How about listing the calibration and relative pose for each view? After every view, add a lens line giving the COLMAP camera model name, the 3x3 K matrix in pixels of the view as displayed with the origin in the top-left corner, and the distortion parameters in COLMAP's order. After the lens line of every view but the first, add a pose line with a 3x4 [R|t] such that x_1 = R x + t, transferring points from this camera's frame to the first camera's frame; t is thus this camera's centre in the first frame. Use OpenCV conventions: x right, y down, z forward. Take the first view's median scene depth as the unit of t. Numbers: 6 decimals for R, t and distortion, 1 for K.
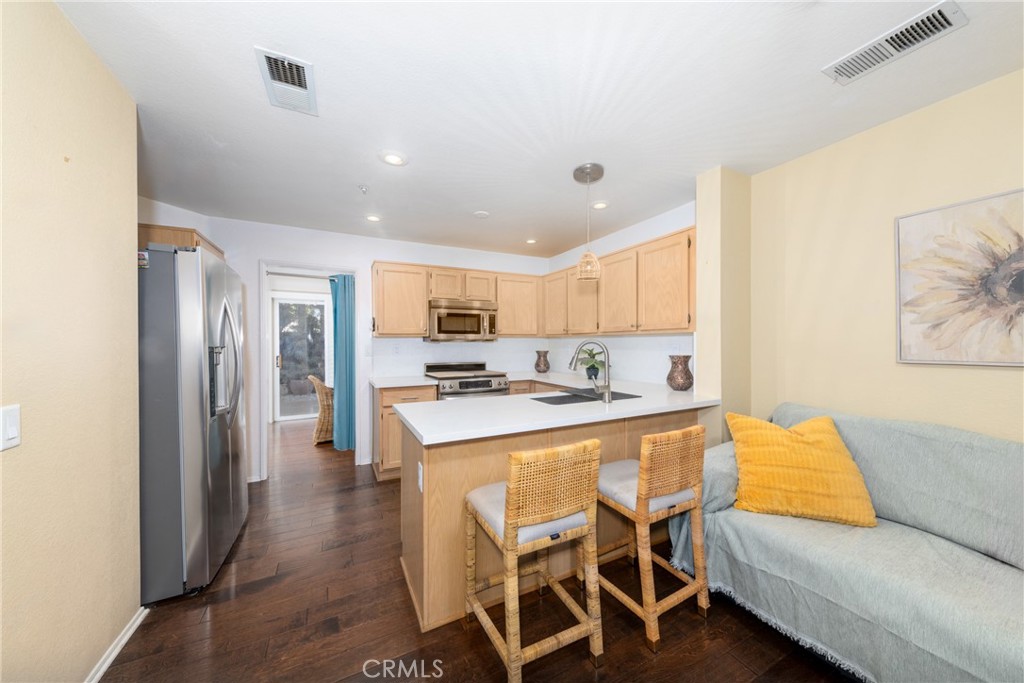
lens RADIAL K [[345.1, 0, 511.8], [0, 345.1, 345.2], [0, 0, 1]] dist [0.000008, -0.000015]
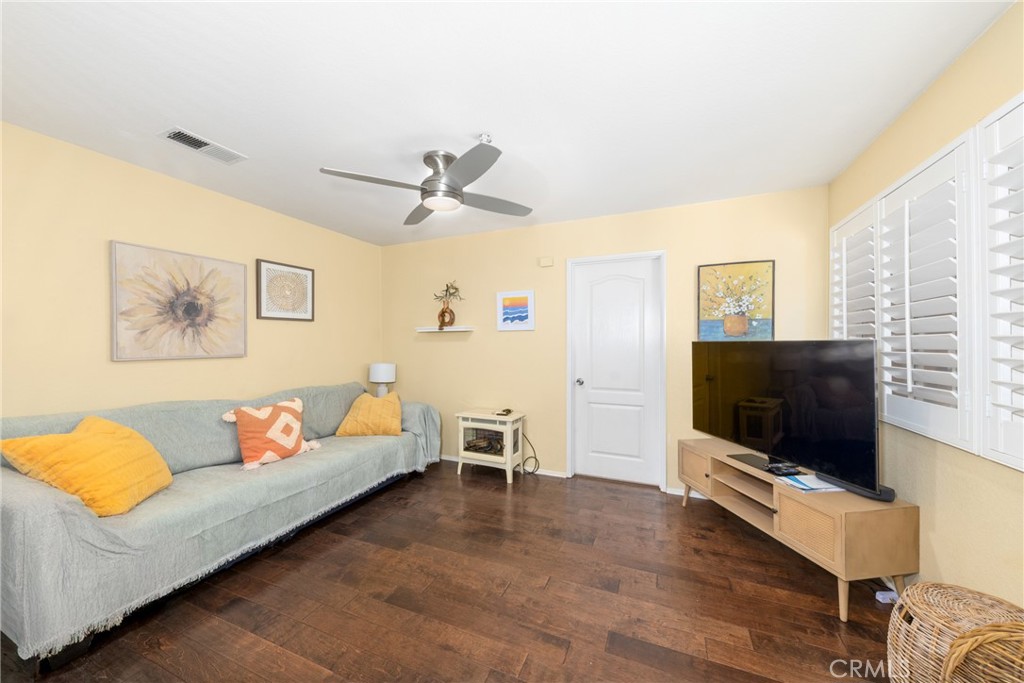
lens RADIAL K [[345.1, 0, 516.7], [0, 345.1, 341.0], [0, 0, 1]] dist [0.000008, -0.000015]
pose [[-0.651450, 0.001776, 0.758689, -0.786394], [0.003276, 0.999995, 0.000472, -0.018283], [-0.758684, 0.002793, -0.651452, 0.803228]]
